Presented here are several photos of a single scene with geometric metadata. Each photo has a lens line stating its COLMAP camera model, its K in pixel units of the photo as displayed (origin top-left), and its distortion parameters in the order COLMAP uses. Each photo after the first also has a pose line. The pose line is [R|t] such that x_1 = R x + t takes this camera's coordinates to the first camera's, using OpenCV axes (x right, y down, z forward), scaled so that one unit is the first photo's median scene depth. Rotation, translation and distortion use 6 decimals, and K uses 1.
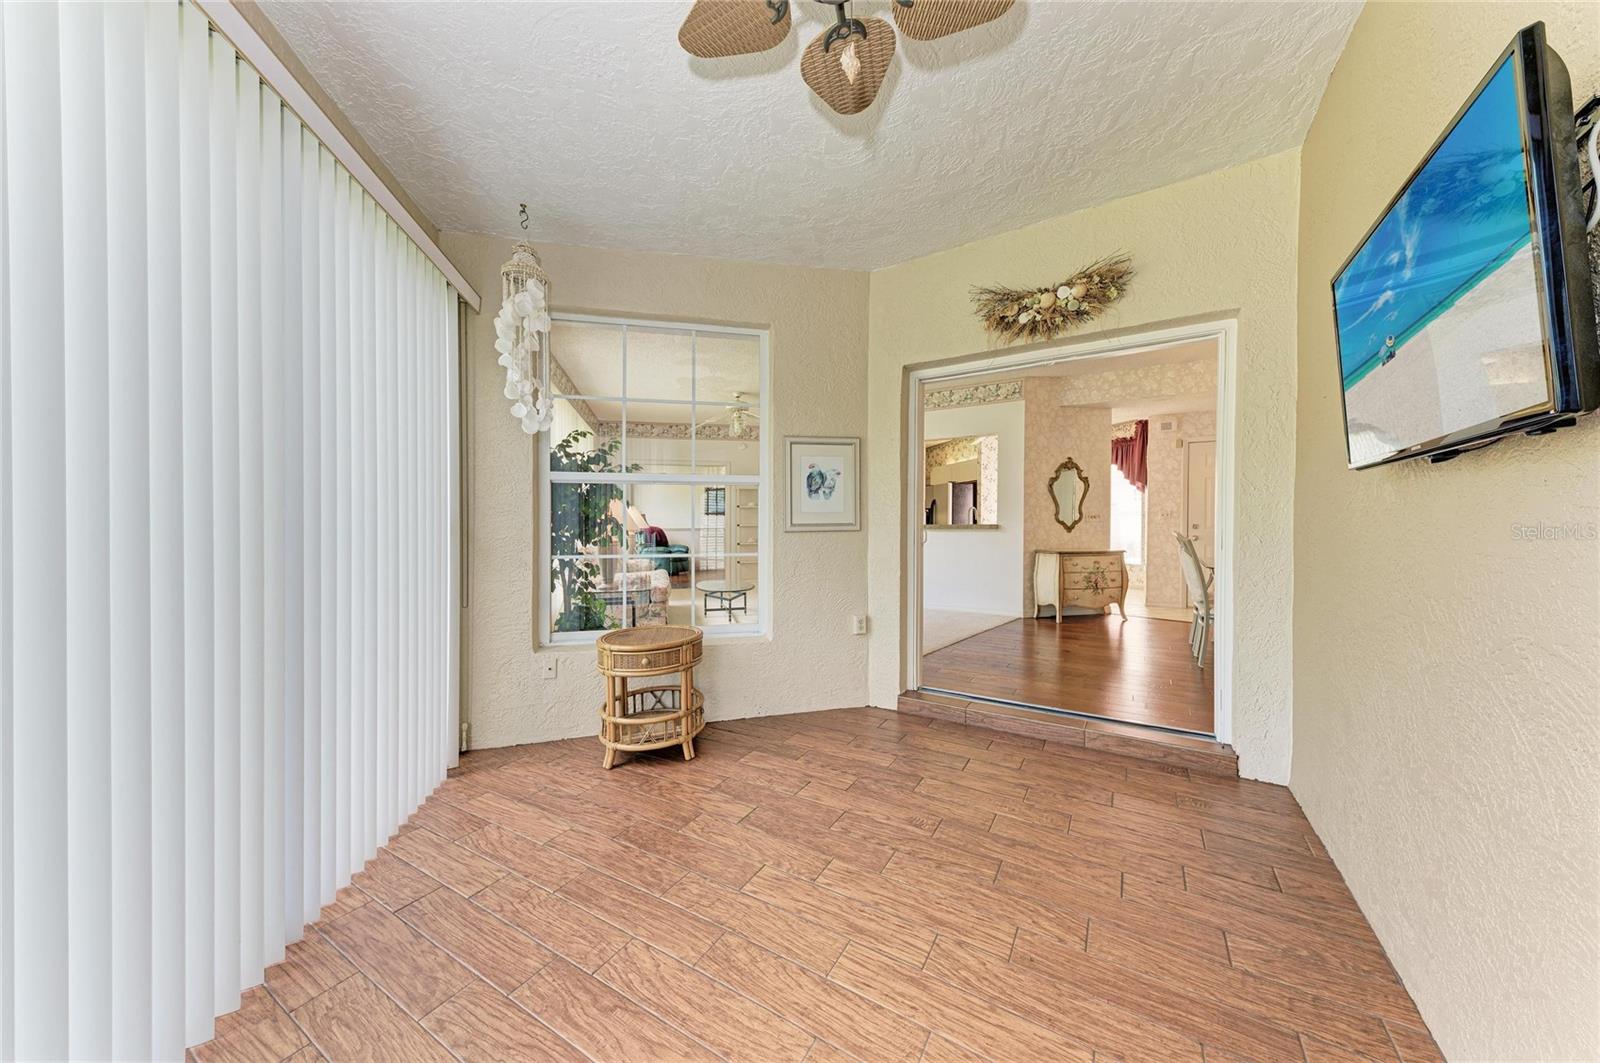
lens RADIAL K [[541.8, 0, 799.1], [0, 541.8, 524.9], [0, 0, 1]] dist [0.009342, -0.000078]
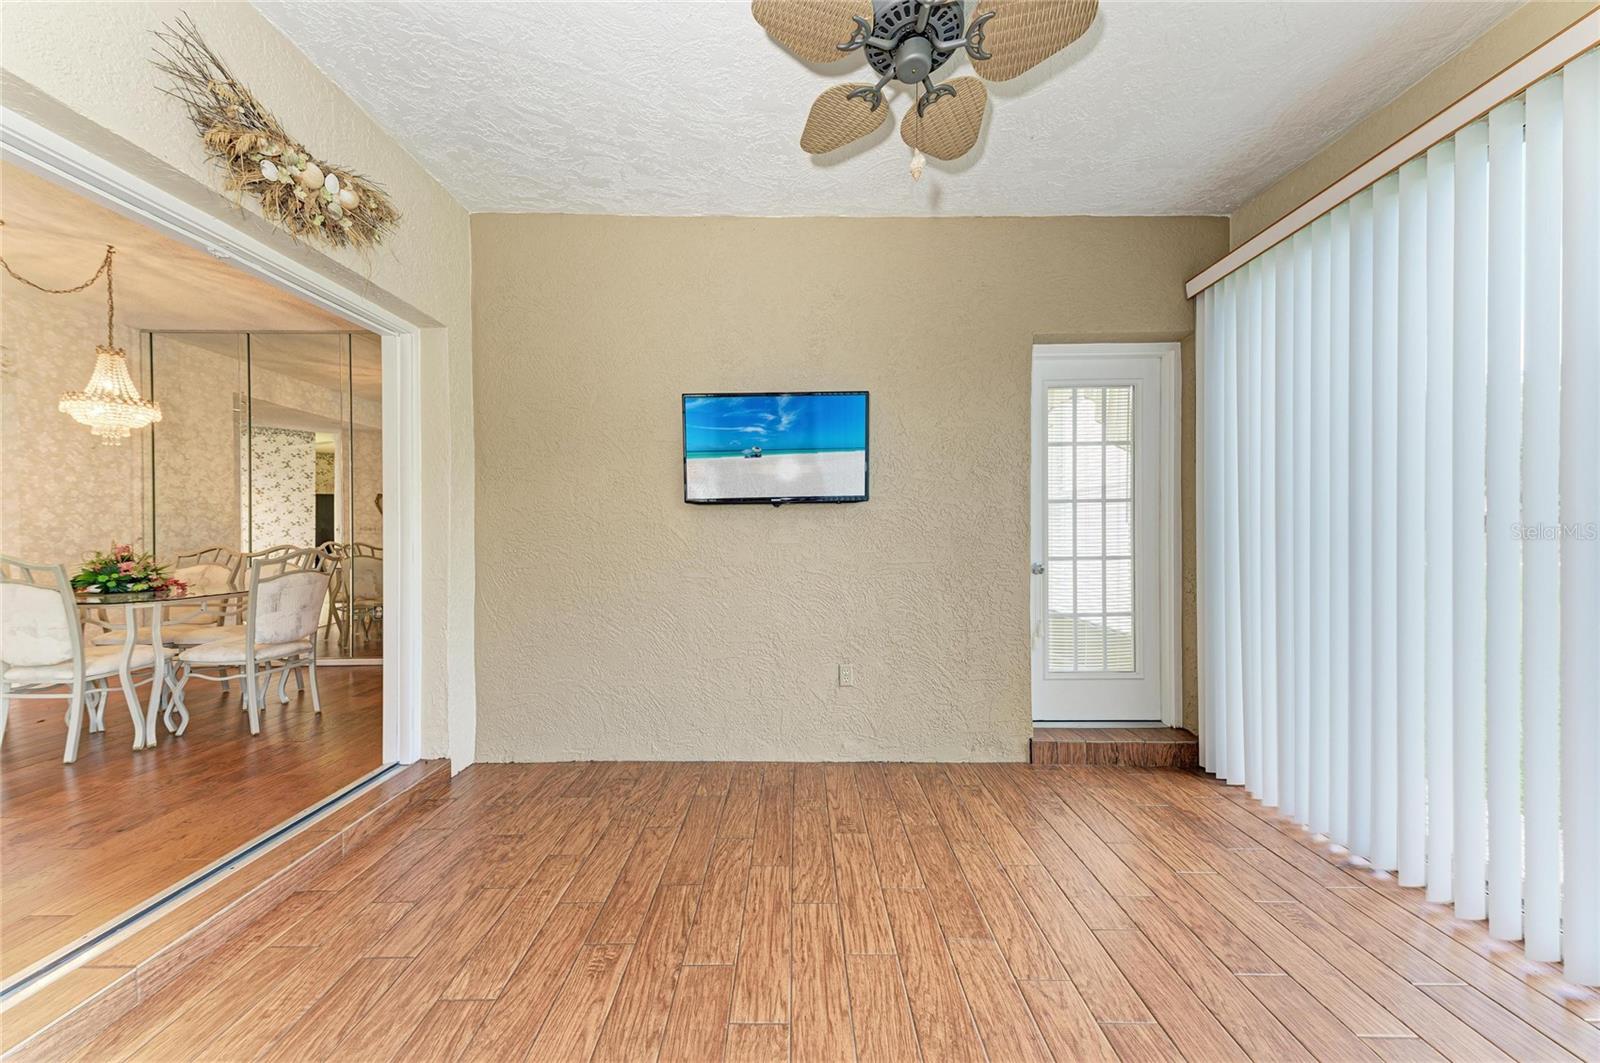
lens RADIAL K [[534.4, 0, 809.6], [0, 534.4, 536.2], [0, 0, 1]] dist [0.021971, -0.000045]
pose [[-0.534524, -0.004994, 0.845139, -0.631972], [0.010922, 0.999858, 0.012816, -0.004762], [-0.845083, 0.016081, -0.534393, 1.427397]]
